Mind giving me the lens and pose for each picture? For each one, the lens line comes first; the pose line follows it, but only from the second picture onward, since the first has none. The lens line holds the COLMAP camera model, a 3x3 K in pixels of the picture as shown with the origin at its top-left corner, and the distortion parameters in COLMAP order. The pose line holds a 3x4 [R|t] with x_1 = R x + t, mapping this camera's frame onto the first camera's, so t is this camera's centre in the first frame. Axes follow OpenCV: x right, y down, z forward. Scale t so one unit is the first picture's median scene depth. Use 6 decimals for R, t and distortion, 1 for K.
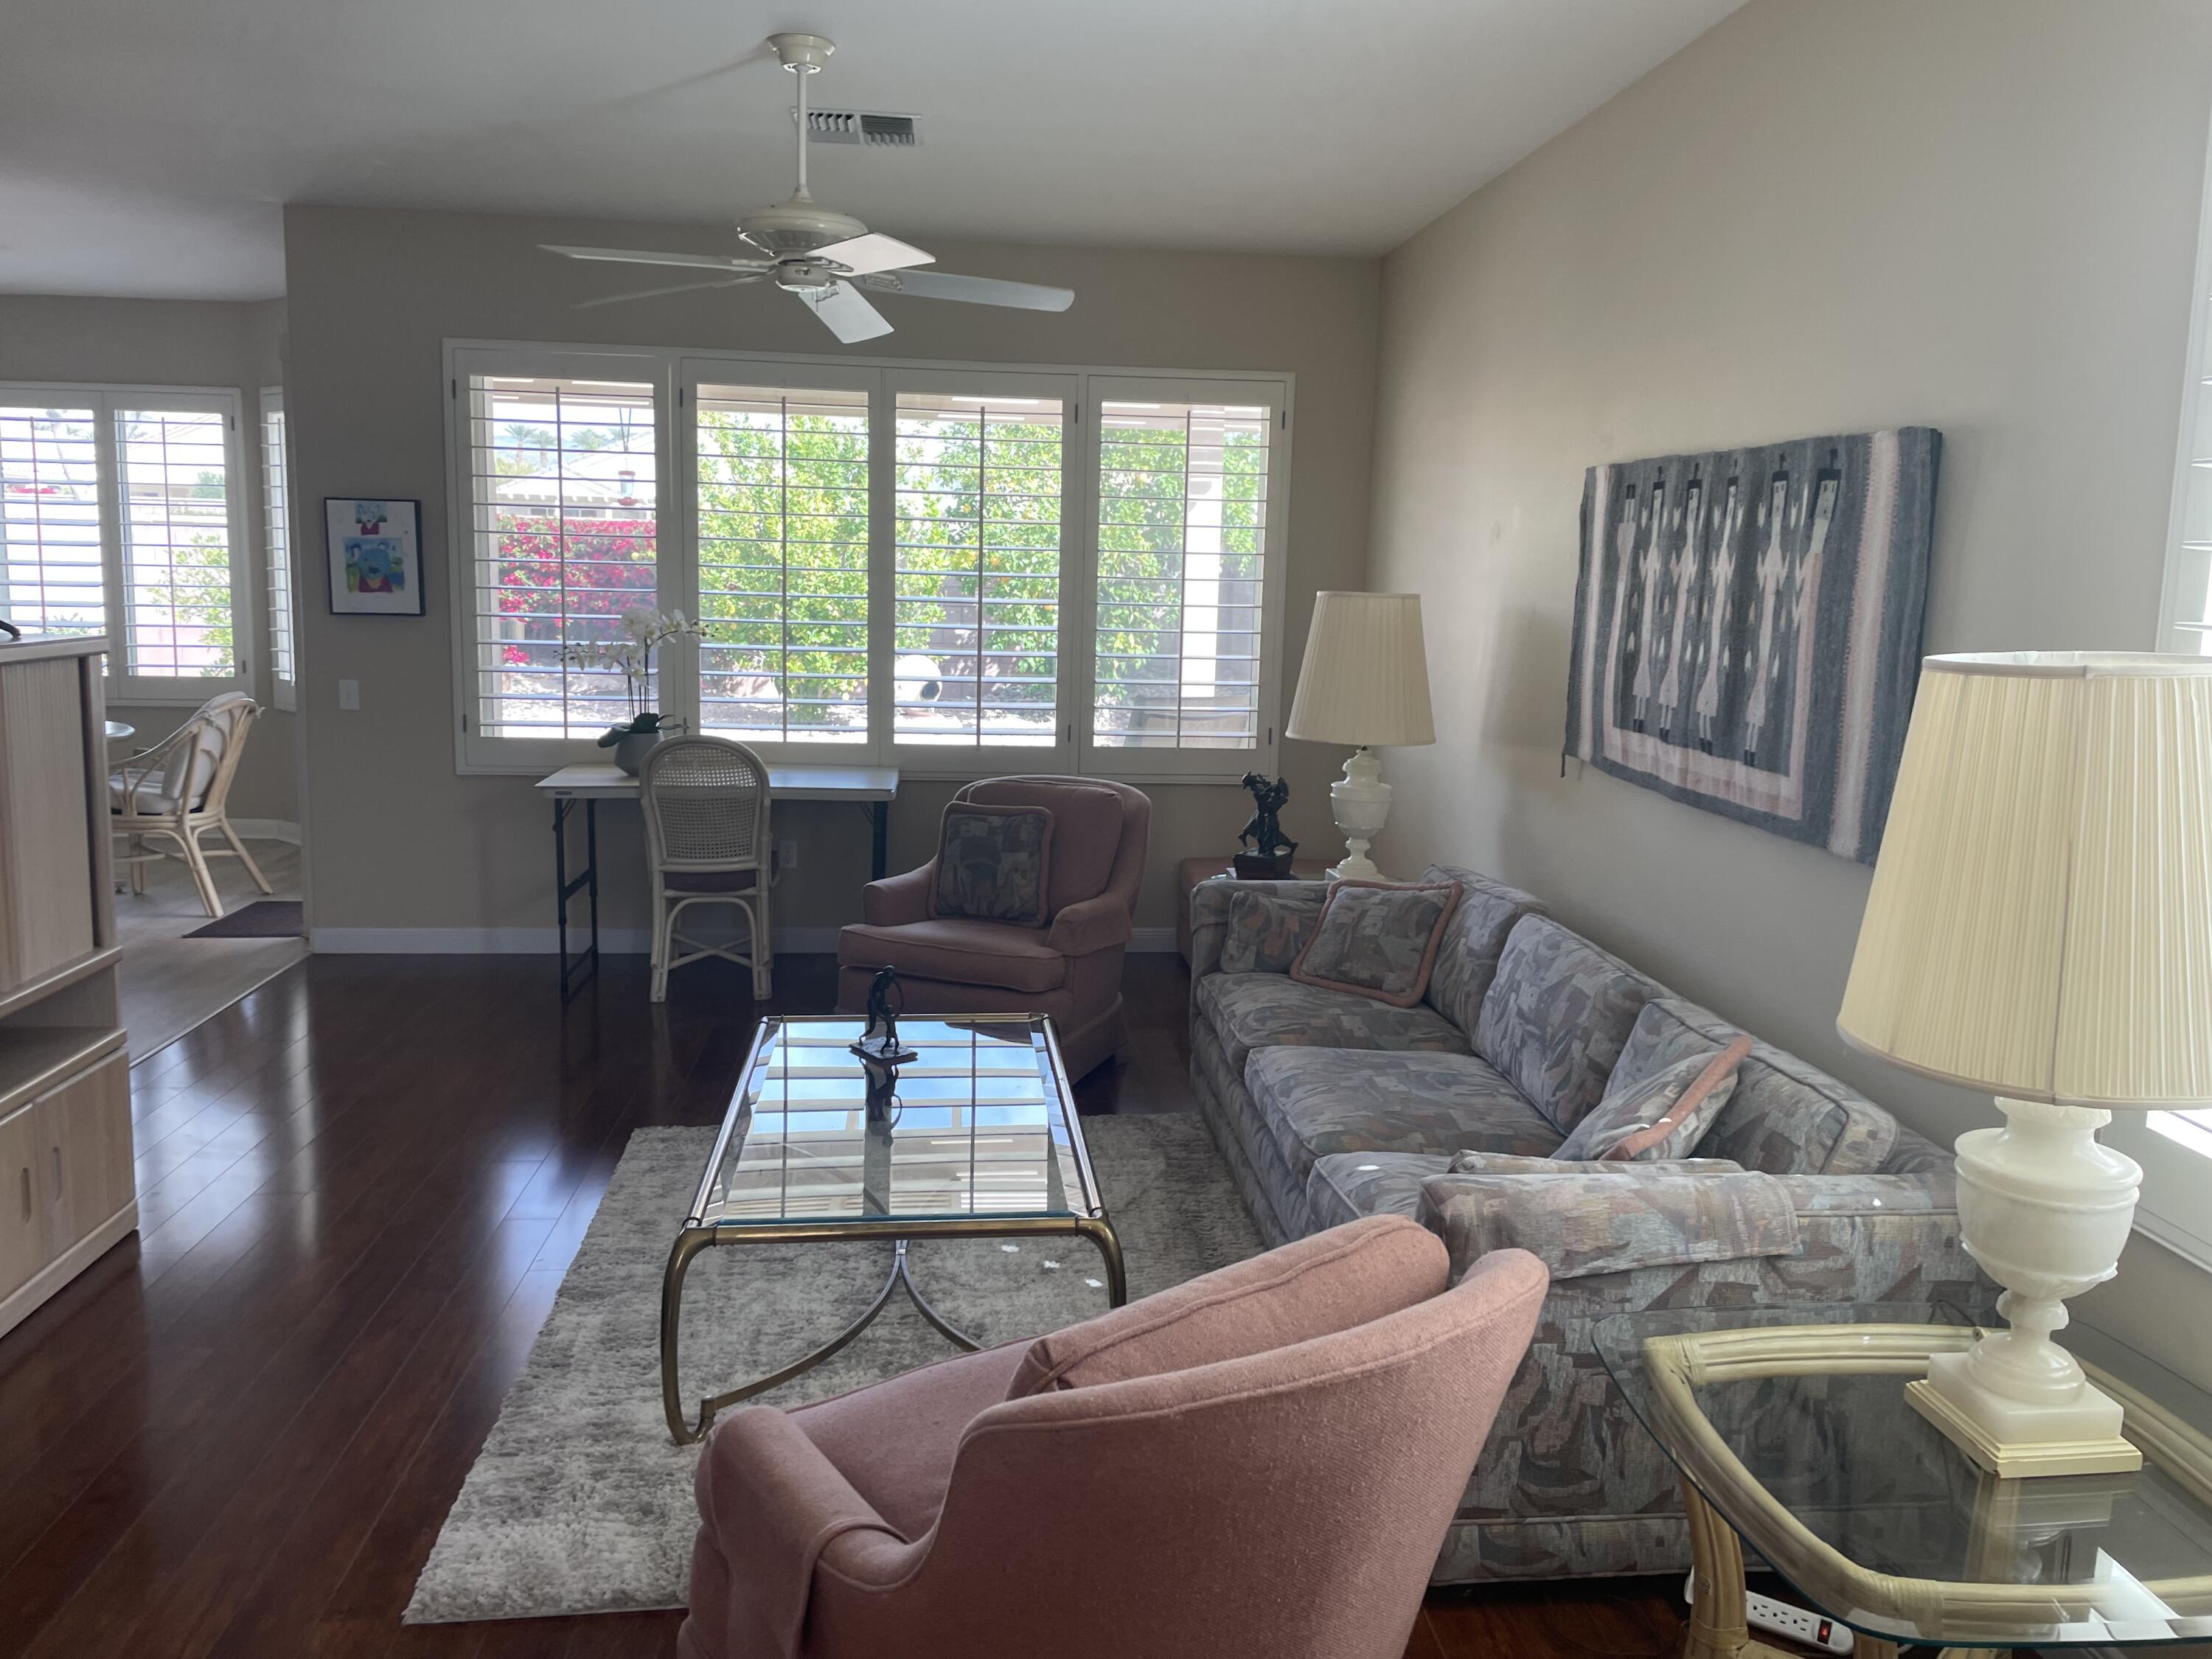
lens RADIAL K [[1657.3, 0, 1104.4], [0, 1657.3, 794.7], [0, 0, 1]] dist [0.091864, -0.125627]
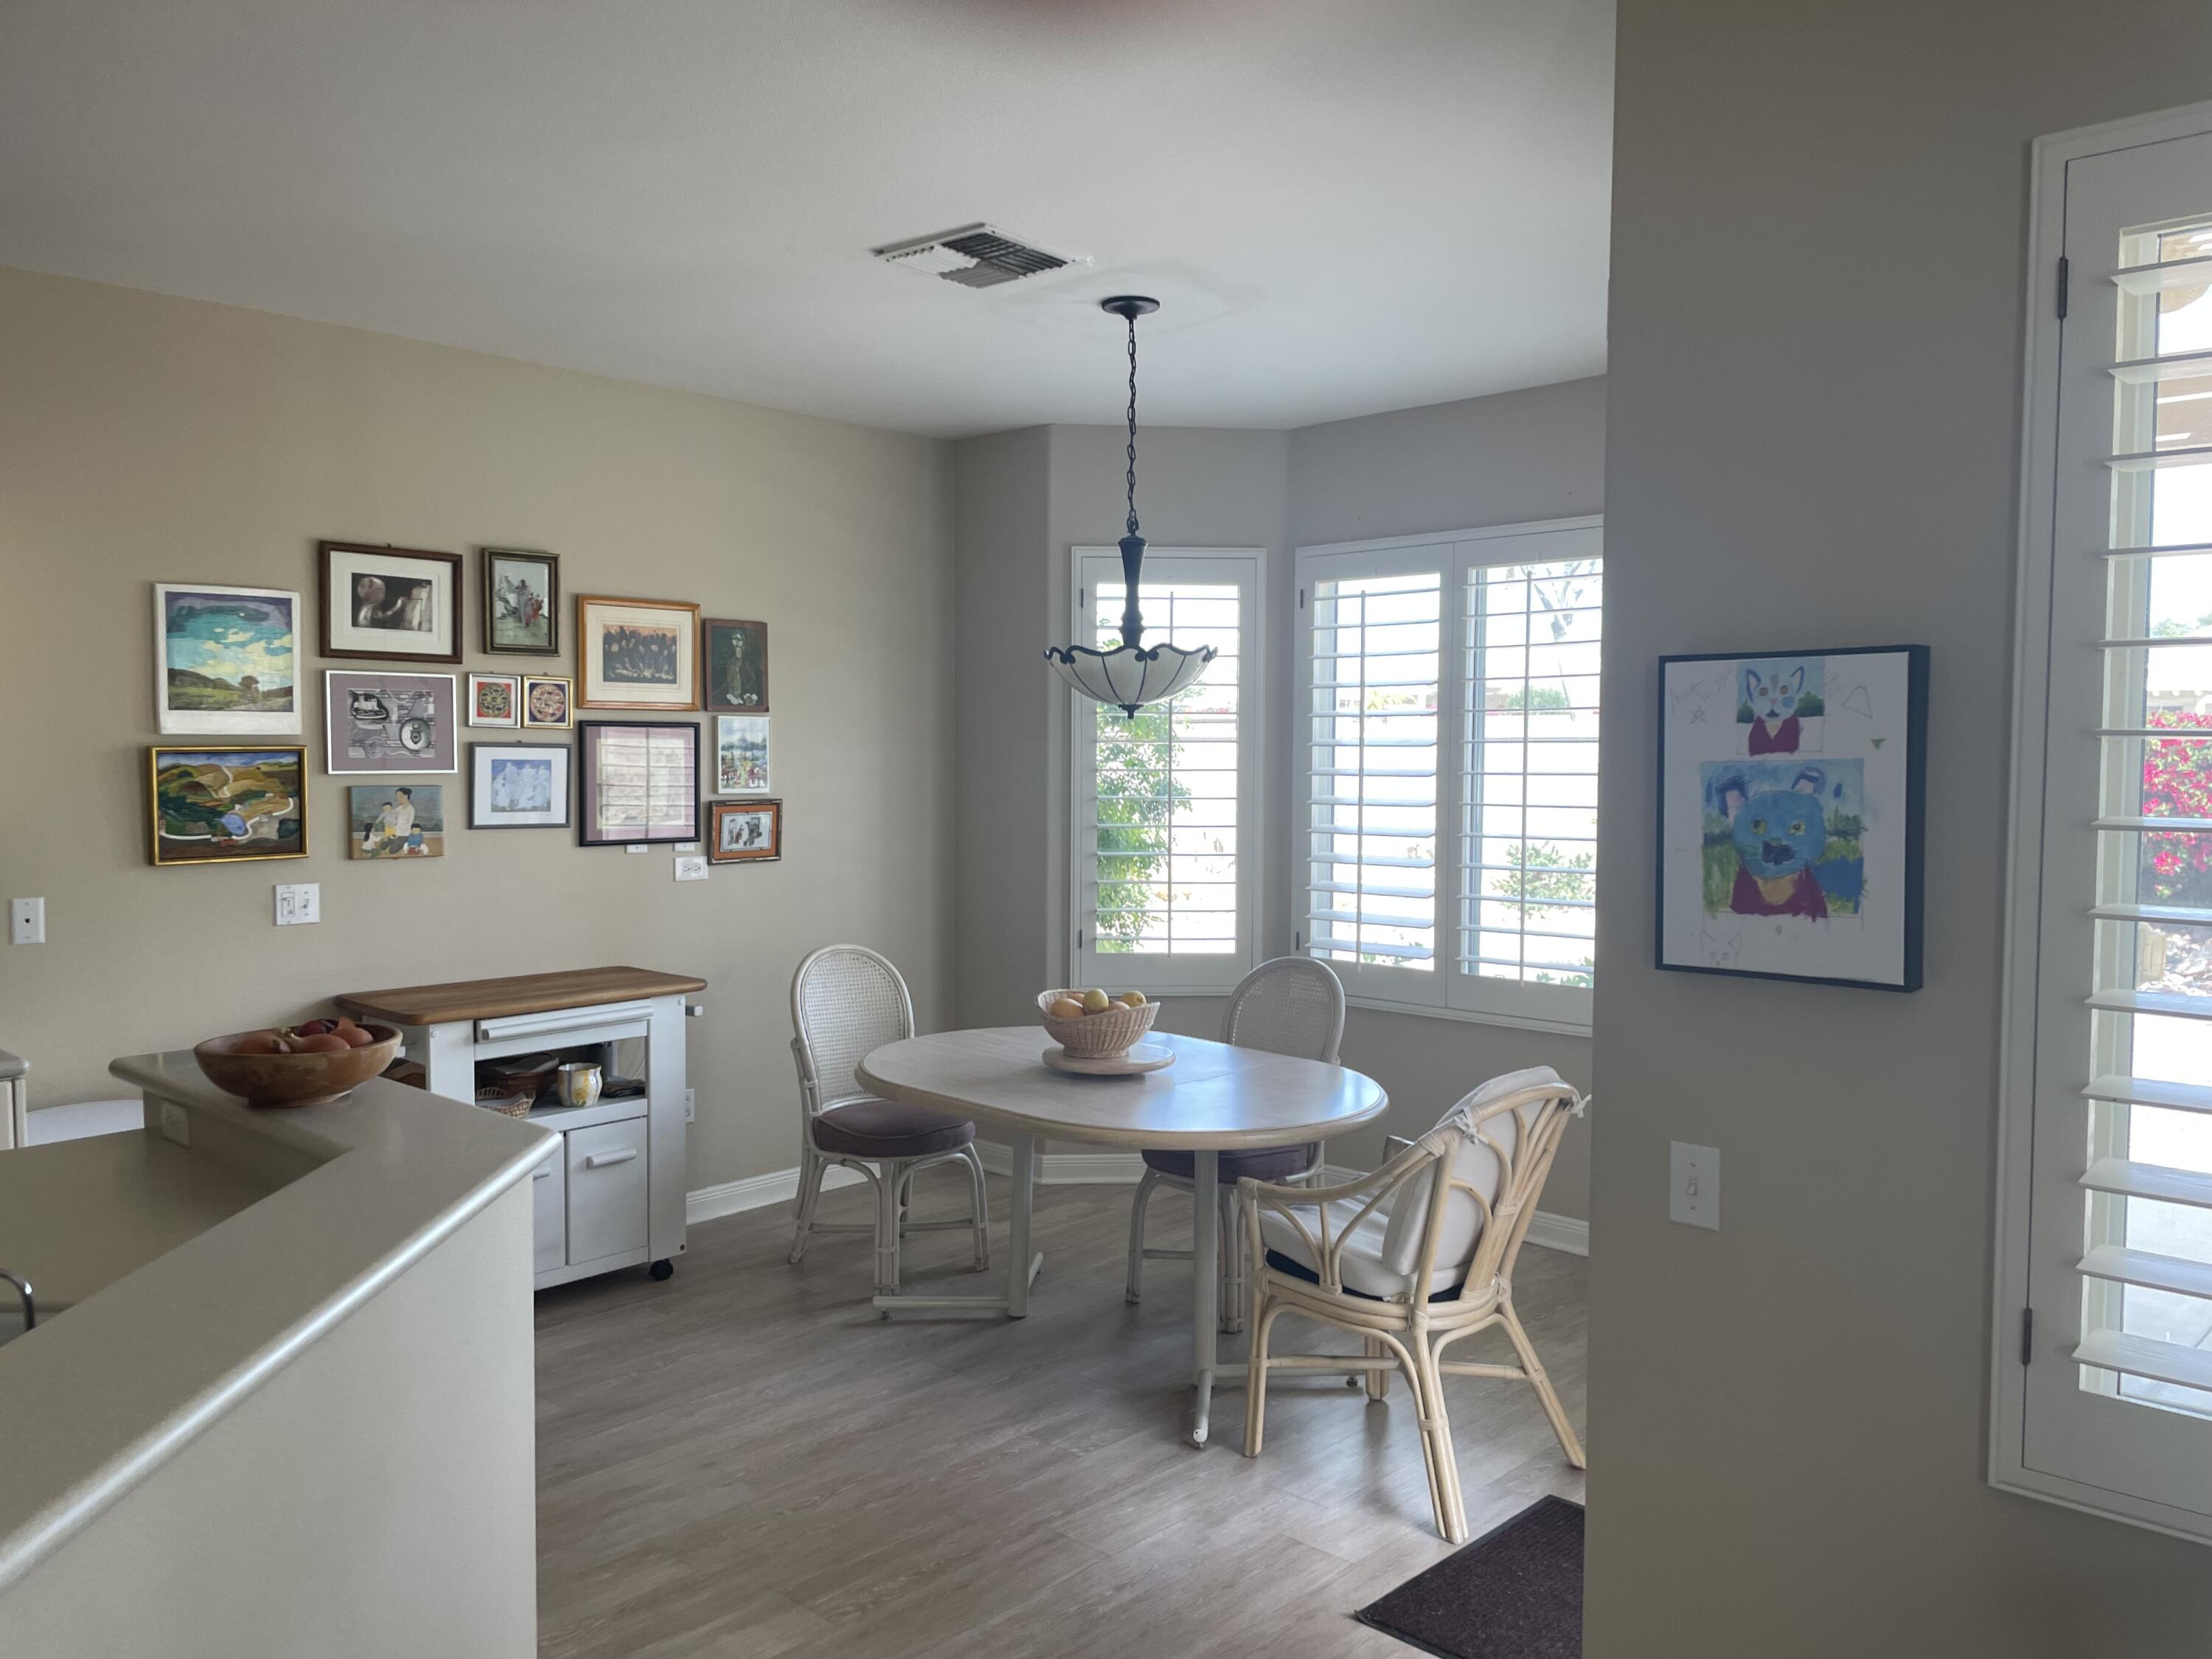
lens RADIAL K [[1649.0, 0, 1104.0], [0, 1649.0, 833.9], [0, 0, 1]] dist [0.086200, -0.108245]
pose [[0.653684, 0.016075, -0.756597, -0.270536], [-0.091618, 0.994102, -0.058035, -0.107284], [0.751201, 0.107254, 0.651301, 0.685080]]
